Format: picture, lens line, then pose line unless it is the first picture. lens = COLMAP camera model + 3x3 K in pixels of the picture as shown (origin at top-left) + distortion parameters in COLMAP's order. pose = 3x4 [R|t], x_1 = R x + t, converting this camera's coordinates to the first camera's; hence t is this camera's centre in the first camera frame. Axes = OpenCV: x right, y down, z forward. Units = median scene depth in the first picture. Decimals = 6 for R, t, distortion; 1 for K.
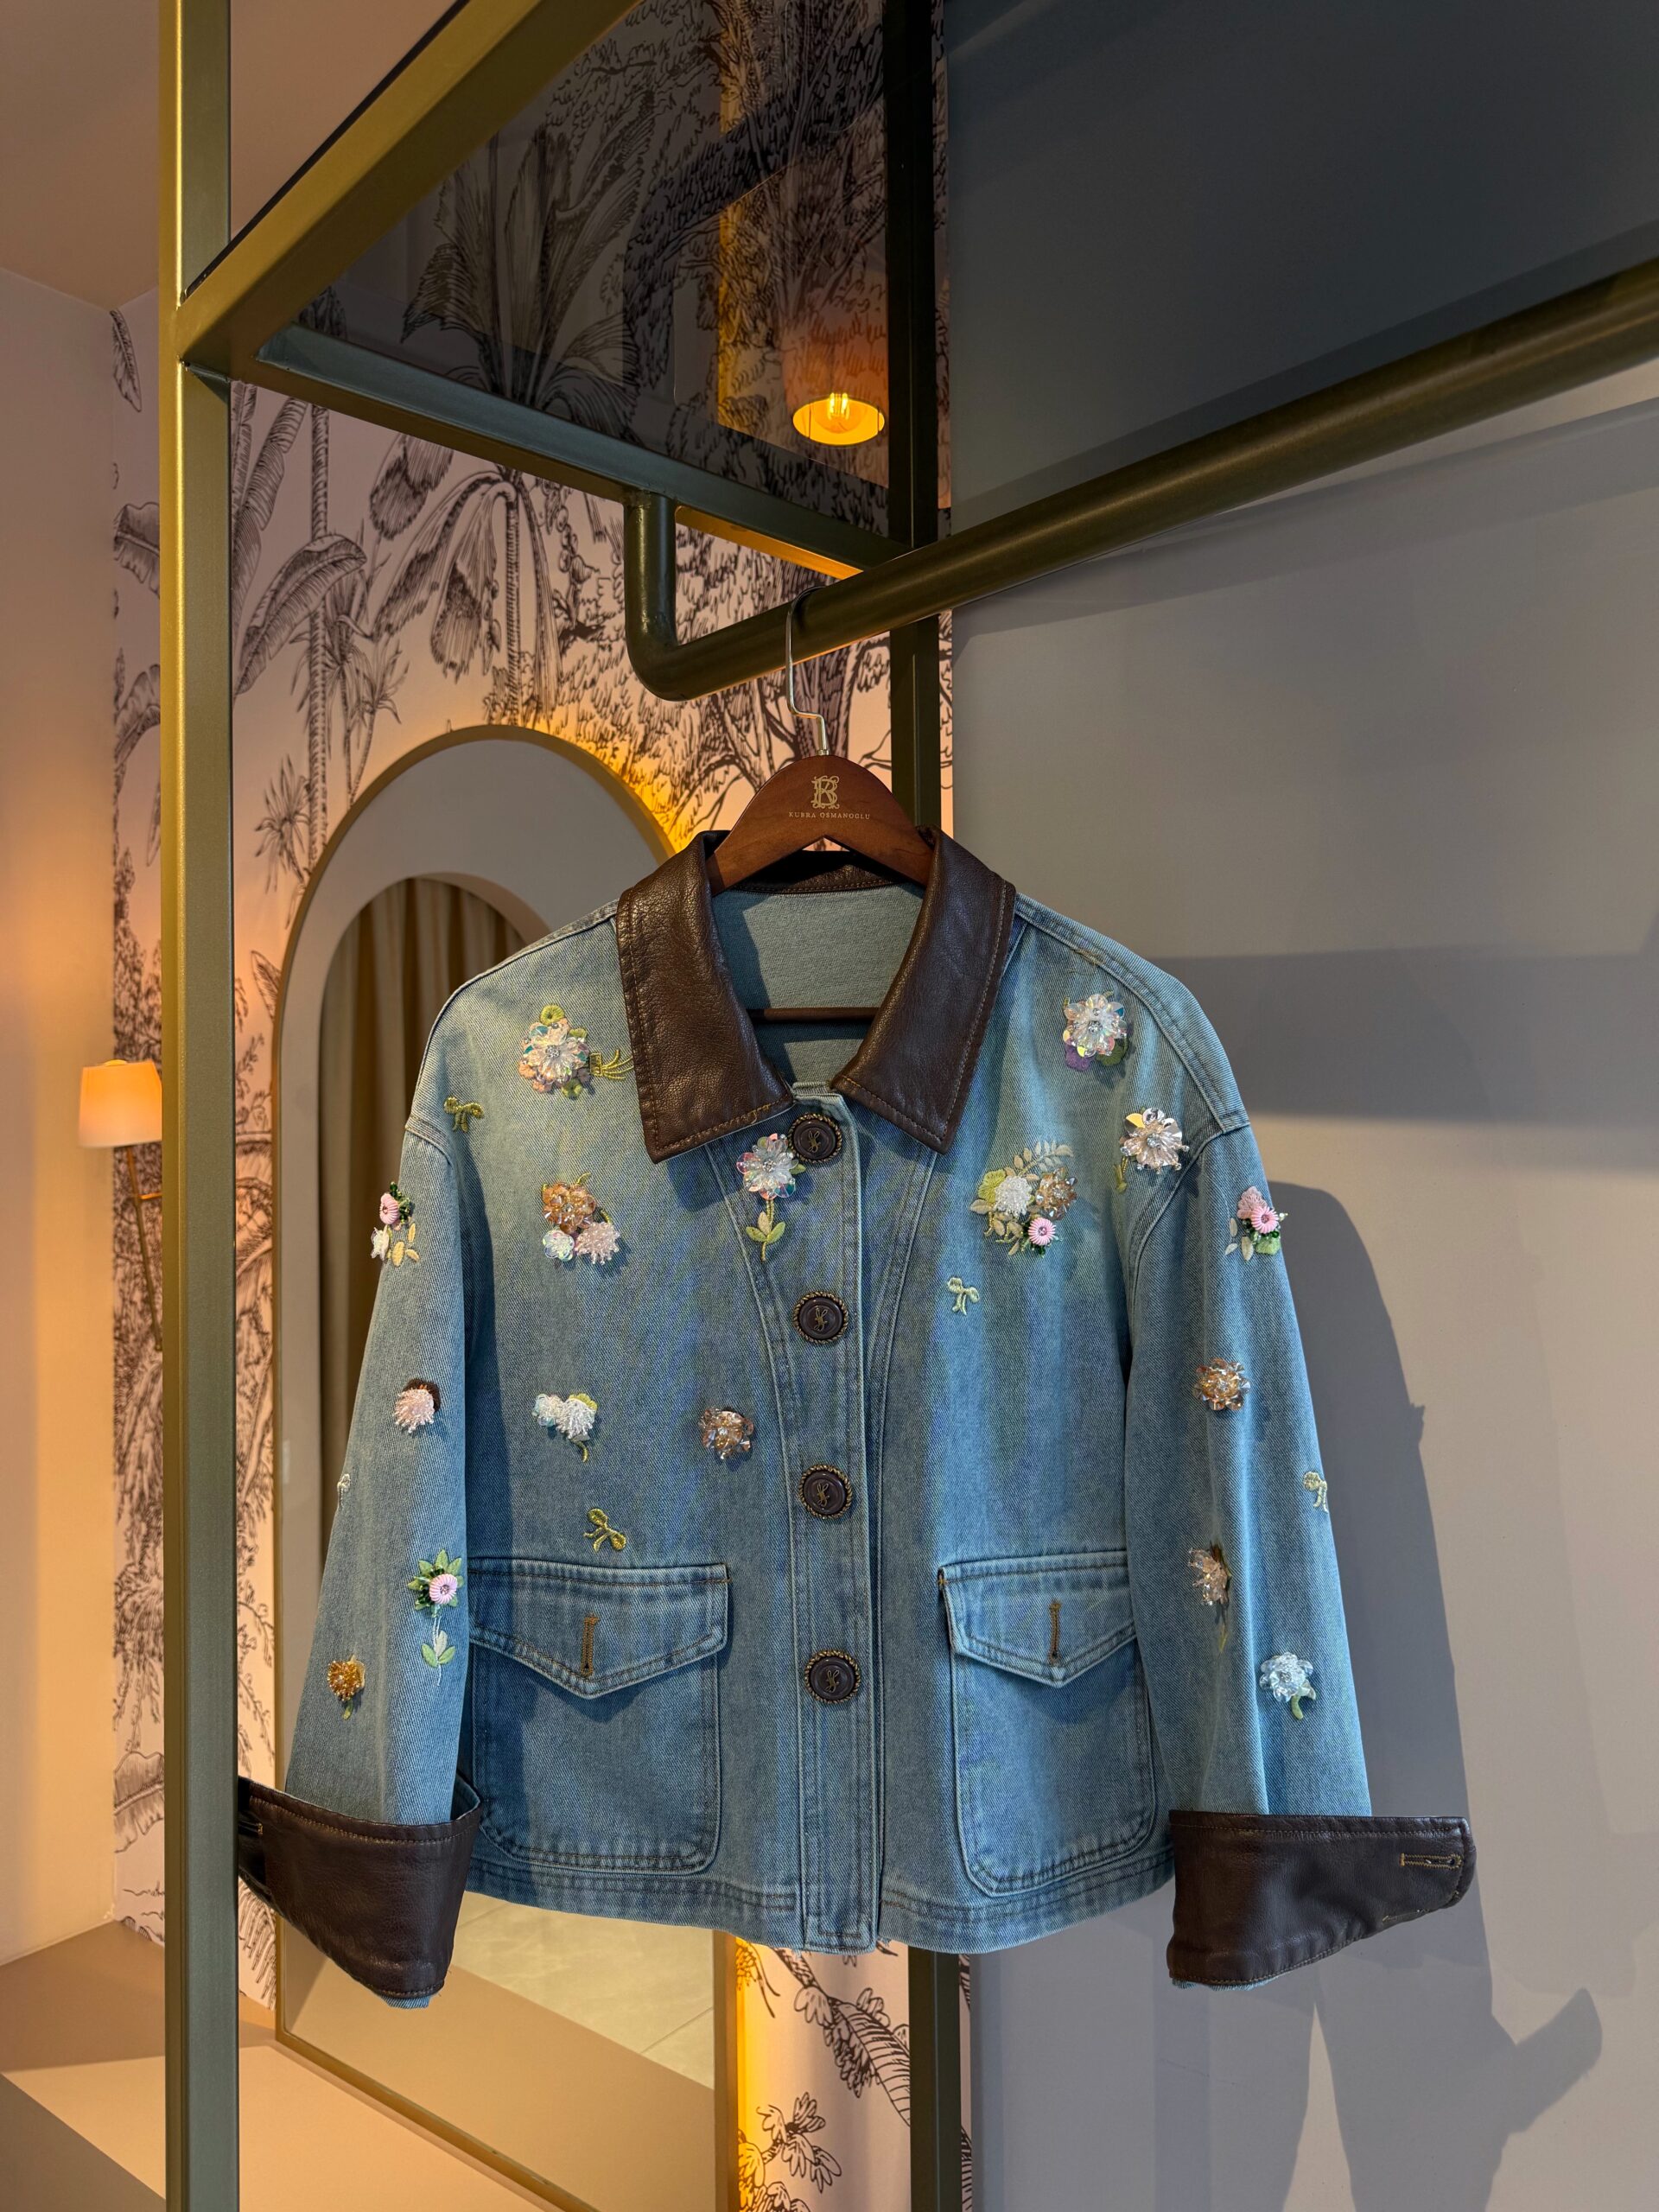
lens RADIAL K [[1547.2, 0, 820.9], [0, 1547.2, 1121.4], [0, 0, 1]] dist [-0.003724, -0.014262]
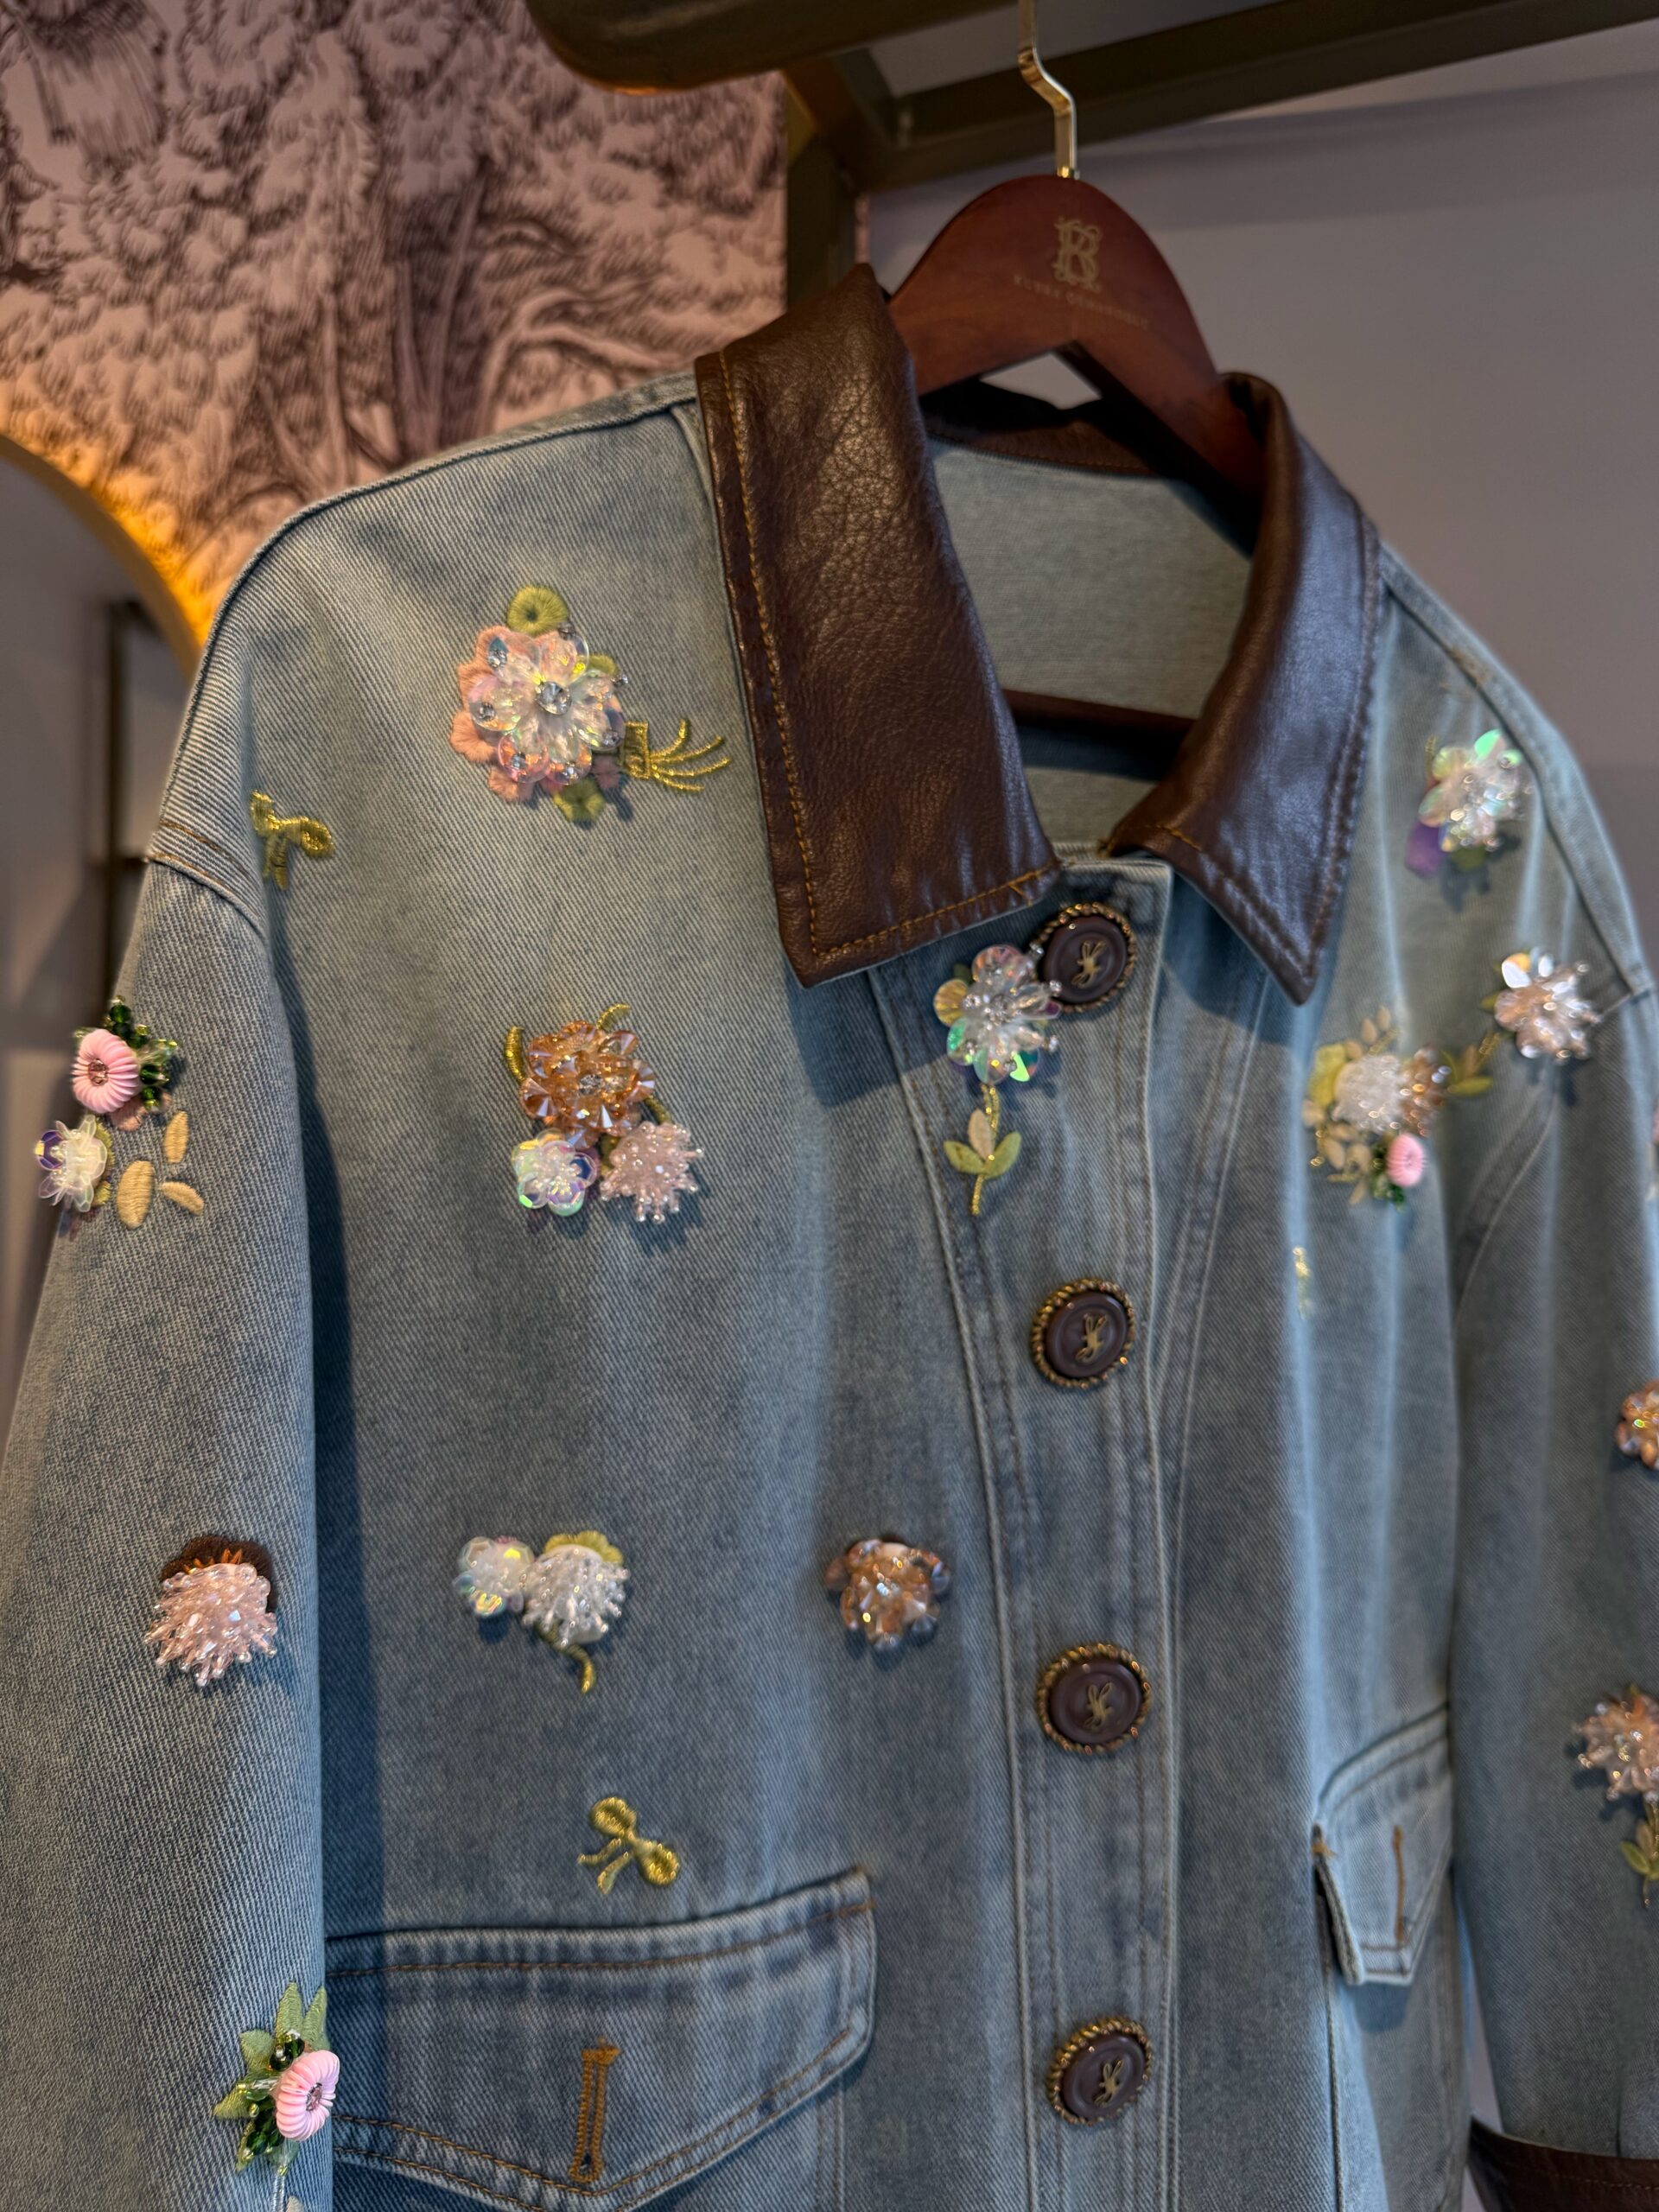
lens RADIAL K [[1547.2, 0, 784.1], [0, 1547.2, 1143.0], [0, 0, 1]] dist [-0.003724, -0.014262]
pose [[0.913991, 0.019927, 0.405245, -0.124377], [-0.035286, 0.998913, 0.030466, 0.025072], [-0.404197, -0.042146, 0.913700, 0.267709]]
